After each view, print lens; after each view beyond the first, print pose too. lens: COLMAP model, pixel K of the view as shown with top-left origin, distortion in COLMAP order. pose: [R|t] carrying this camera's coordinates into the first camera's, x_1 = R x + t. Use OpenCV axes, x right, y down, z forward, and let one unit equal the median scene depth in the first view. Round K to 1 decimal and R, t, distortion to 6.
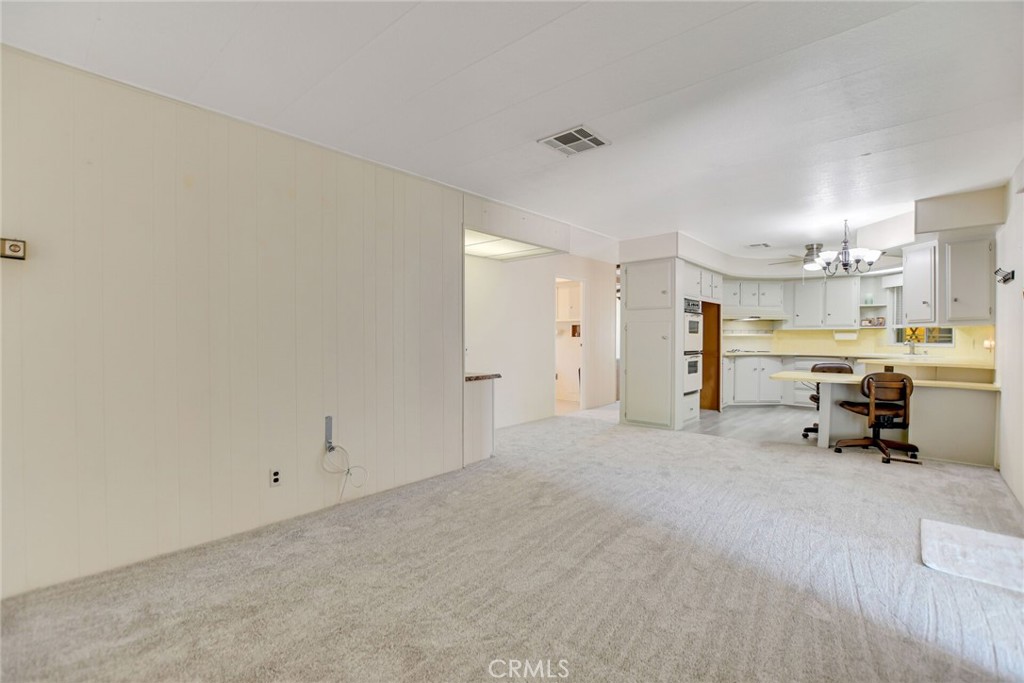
lens RADIAL K [[458.8, 0, 500.3], [0, 458.8, 340.3], [0, 0, 1]] dist [-0.022758, 0.003454]
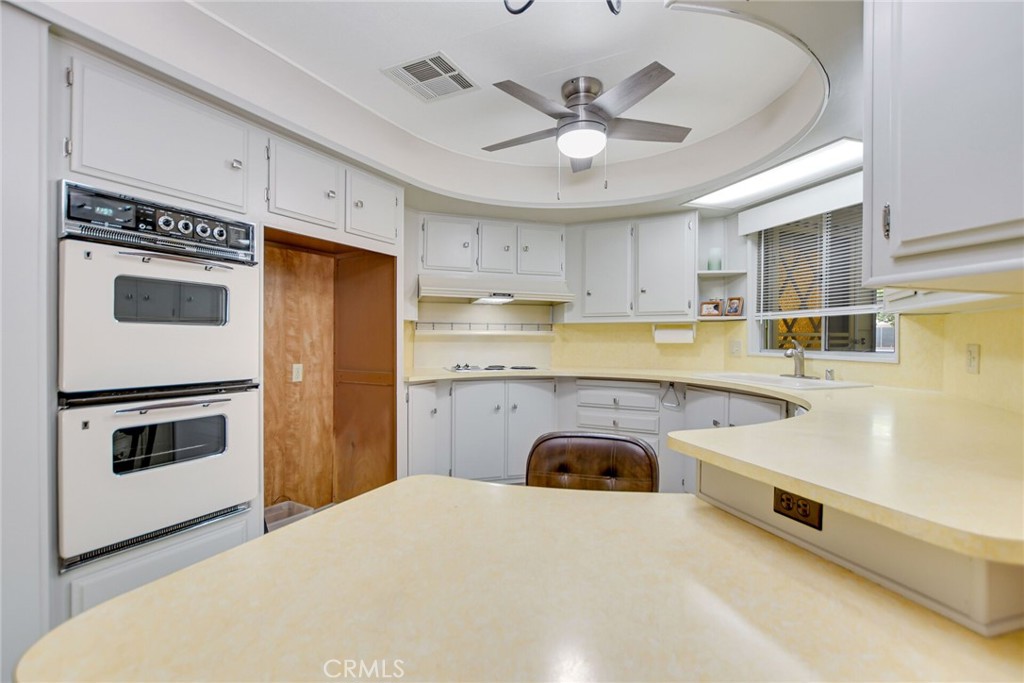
lens RADIAL K [[458.8, 0, 503.3], [0, 458.8, 342.8], [0, 0, 1]] dist [-0.022758, 0.003454]
pose [[0.970888, -0.000256, 0.239535, 0.475253], [-0.001117, 0.999984, 0.005595, -0.004398], [-0.239533, -0.005700, 0.970872, 0.576252]]
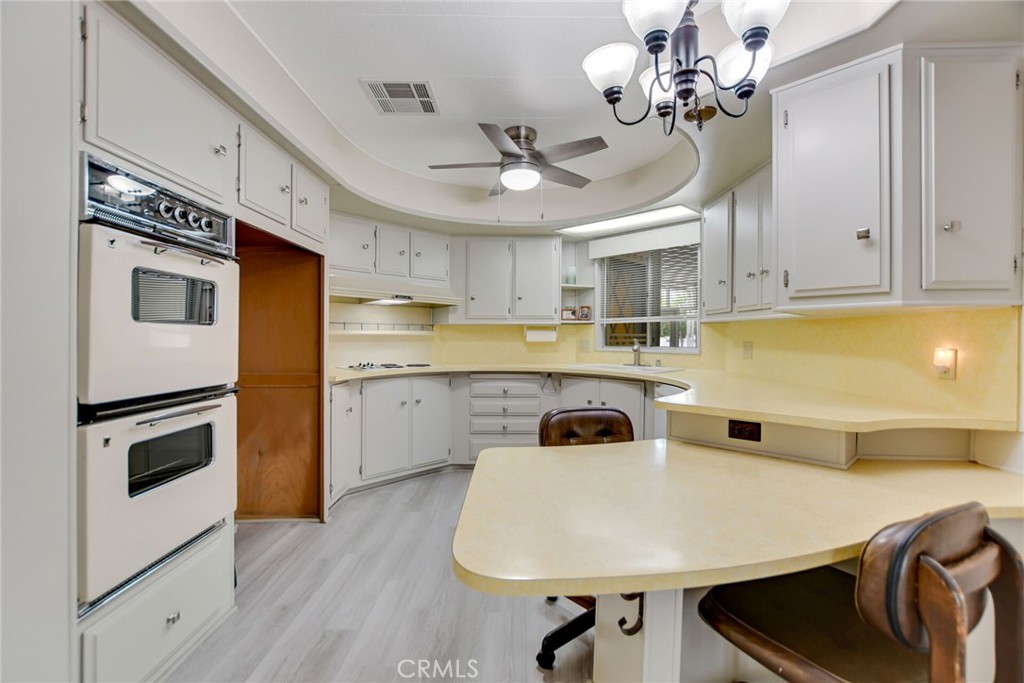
lens RADIAL K [[458.8, 0, 508.0], [0, 458.8, 343.0], [0, 0, 1]] dist [-0.022758, 0.003454]
pose [[0.750748, -0.007345, 0.660547, 0.336194], [0.001860, 0.999958, 0.009005, -0.005281], [-0.660586, -0.005532, 0.750730, 0.586214]]
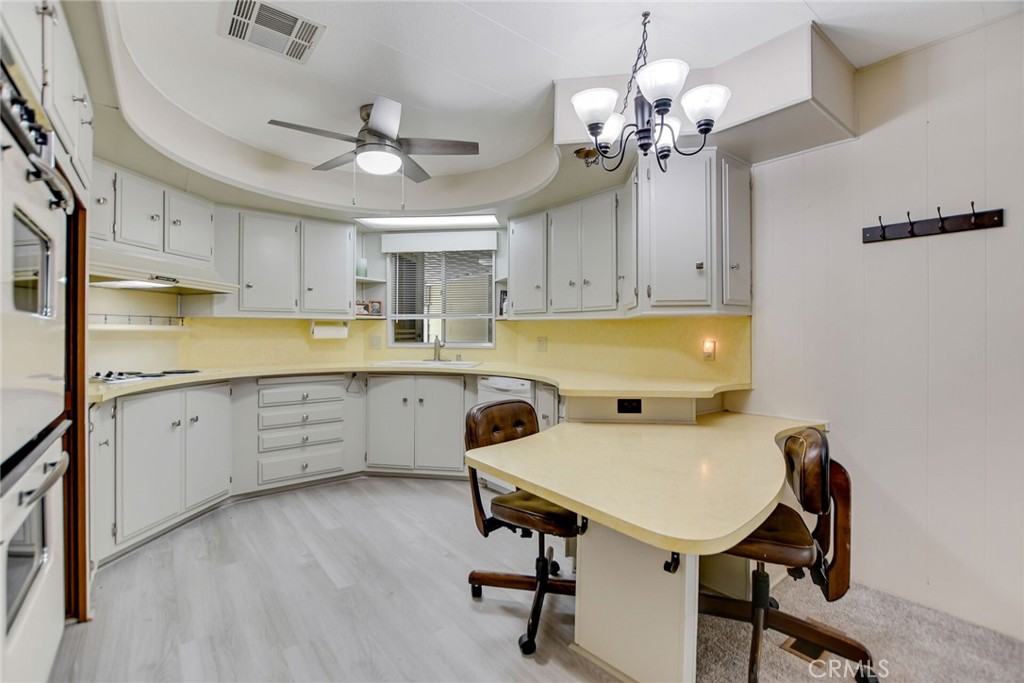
lens RADIAL K [[458.8, 0, 514.1], [0, 458.8, 333.5], [0, 0, 1]] dist [-0.022758, 0.003454]
pose [[0.155917, -0.002527, 0.987767, 0.264313], [0.004140, 0.999990, 0.001905, -0.007605], [-0.987762, 0.003792, 0.155926, 0.714331]]
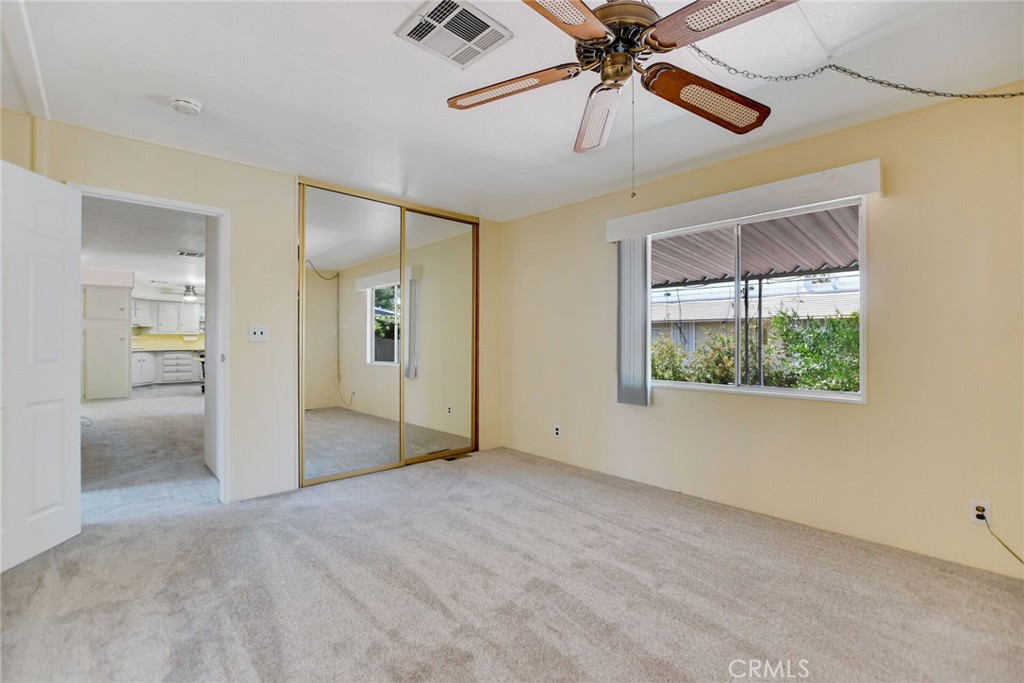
lens RADIAL K [[458.8, 0, 518.2], [0, 458.8, 339.2], [0, 0, 1]] dist [-0.022758, 0.003454]
pose [[0.078730, -0.001355, 0.996895, -0.815832], [0.005267, 0.999986, 0.000943, -0.000928], [-0.996882, 0.005177, 0.078736, -0.333634]]
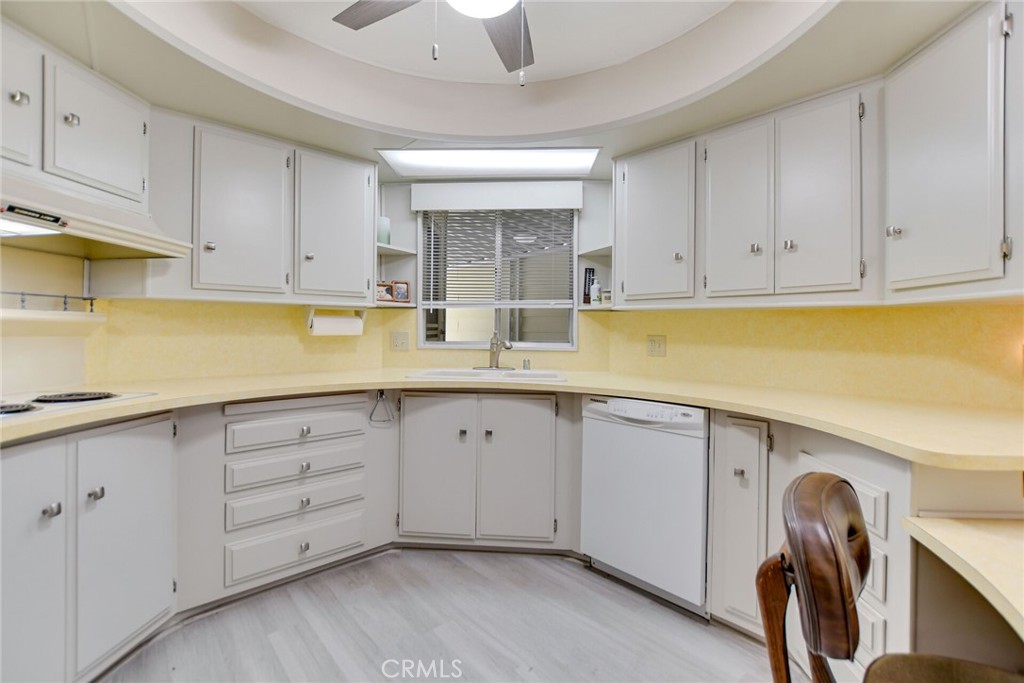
lens RADIAL K [[458.8, 0, 513.4], [0, 458.8, 331.9], [0, 0, 1]] dist [-0.022758, 0.003454]
pose [[0.096726, -0.004573, 0.995301, 0.427734], [-0.002672, 0.999985, 0.004854, -0.006419], [-0.995307, -0.003129, 0.096712, 0.846039]]
